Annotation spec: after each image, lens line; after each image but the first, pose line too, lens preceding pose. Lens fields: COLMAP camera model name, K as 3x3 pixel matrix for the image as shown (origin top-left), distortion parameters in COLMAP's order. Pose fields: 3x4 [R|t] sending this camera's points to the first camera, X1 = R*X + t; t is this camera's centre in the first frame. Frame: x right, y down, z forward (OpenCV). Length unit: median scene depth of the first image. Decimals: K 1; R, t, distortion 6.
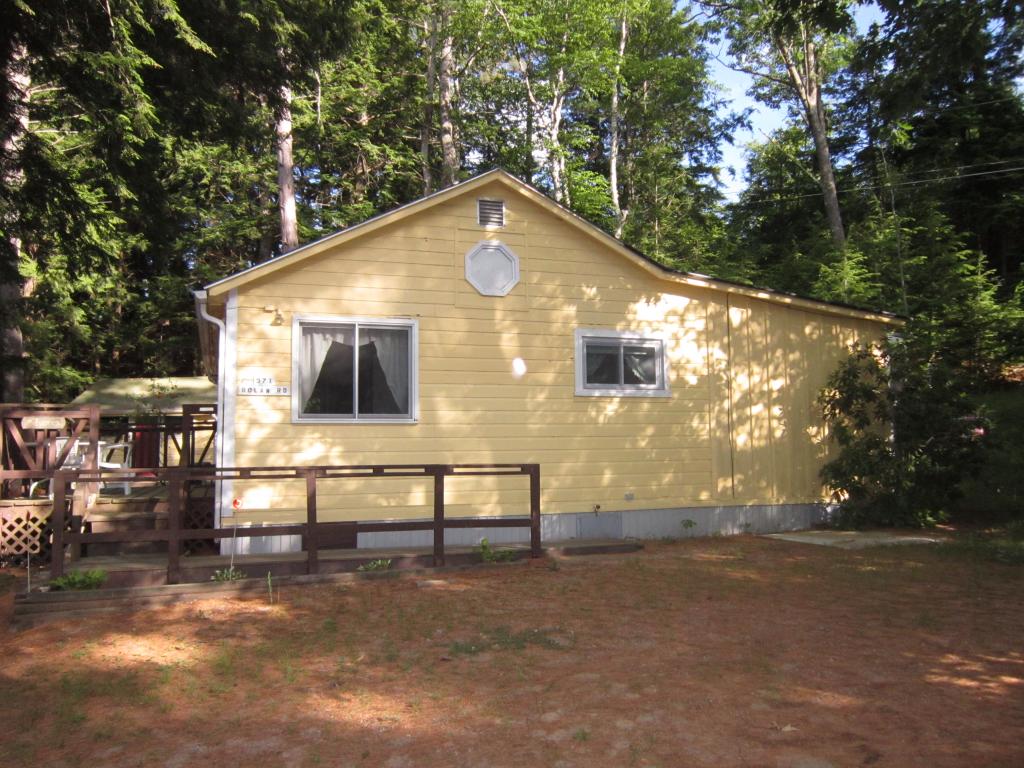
lens RADIAL K [[831.5, 0, 512.0], [0, 831.5, 384.0], [0, 0, 1]] dist [-0.043636, 0.001649]
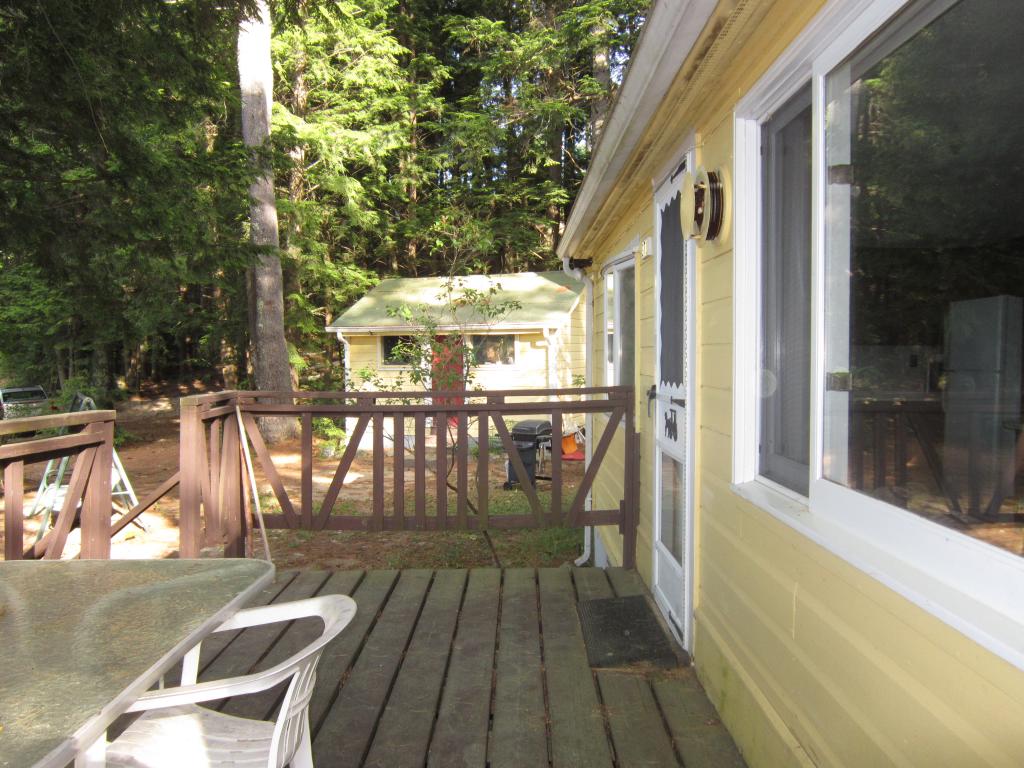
lens RADIAL K [[831.5, 0, 512.0], [0, 831.5, 384.0], [0, 0, 1]] dist [-0.043636, 0.001649]
pose [[0.940577, 0.024669, -0.338683, -0.151629], [0.015939, 0.993051, 0.116598, 0.001246], [0.339206, -0.115067, 0.933648, 0.354966]]
